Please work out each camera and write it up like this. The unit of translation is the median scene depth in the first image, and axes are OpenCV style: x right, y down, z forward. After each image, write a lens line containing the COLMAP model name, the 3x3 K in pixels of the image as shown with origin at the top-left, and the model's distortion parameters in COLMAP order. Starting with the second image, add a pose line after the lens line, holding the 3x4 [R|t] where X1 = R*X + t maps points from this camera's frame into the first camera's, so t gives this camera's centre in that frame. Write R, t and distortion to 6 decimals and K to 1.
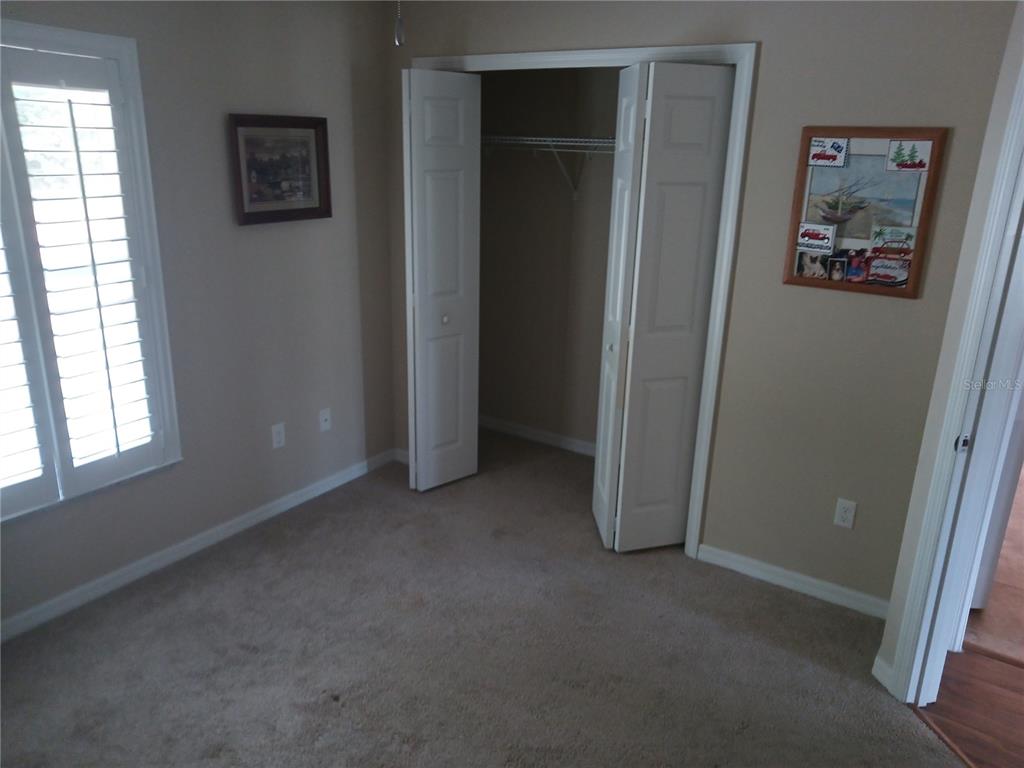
lens RADIAL K [[766.7, 0, 517.6], [0, 766.7, 382.9], [0, 0, 1]] dist [-0.005274, 0.004354]
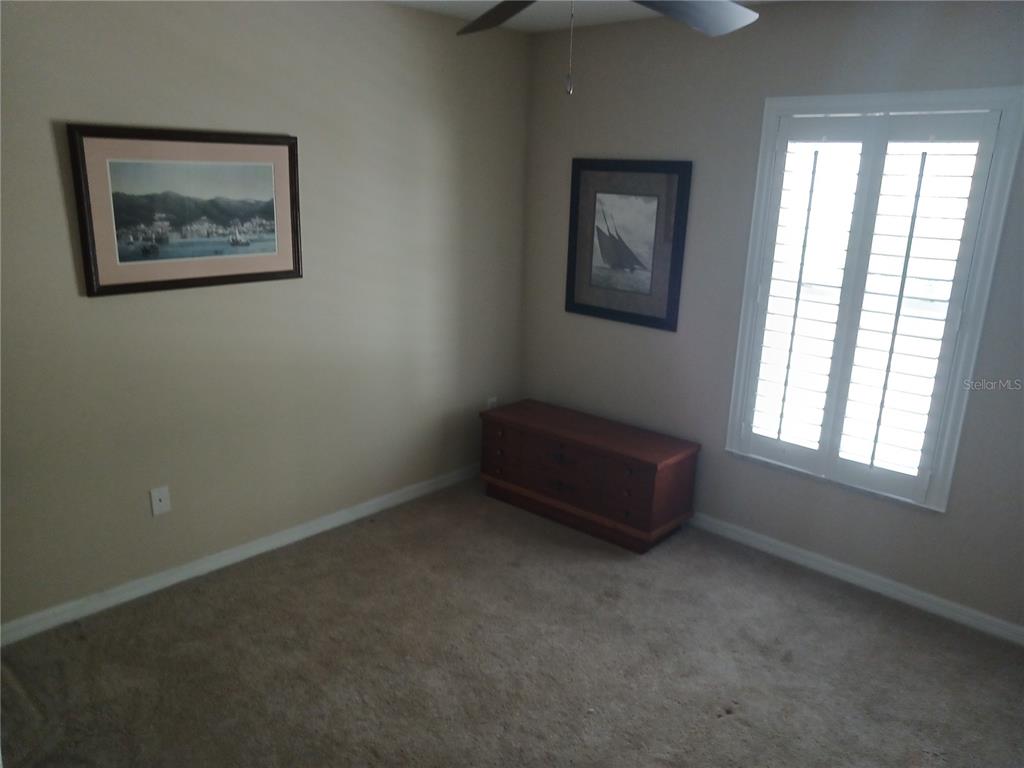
lens RADIAL K [[766.7, 0, 517.6], [0, 766.7, 382.9], [0, 0, 1]] dist [-0.005274, 0.004354]
pose [[-0.157773, 0.239008, -0.958114, 0.635212], [-0.323057, 0.904380, 0.278801, -0.169875], [0.933135, 0.353513, -0.065474, 0.589086]]
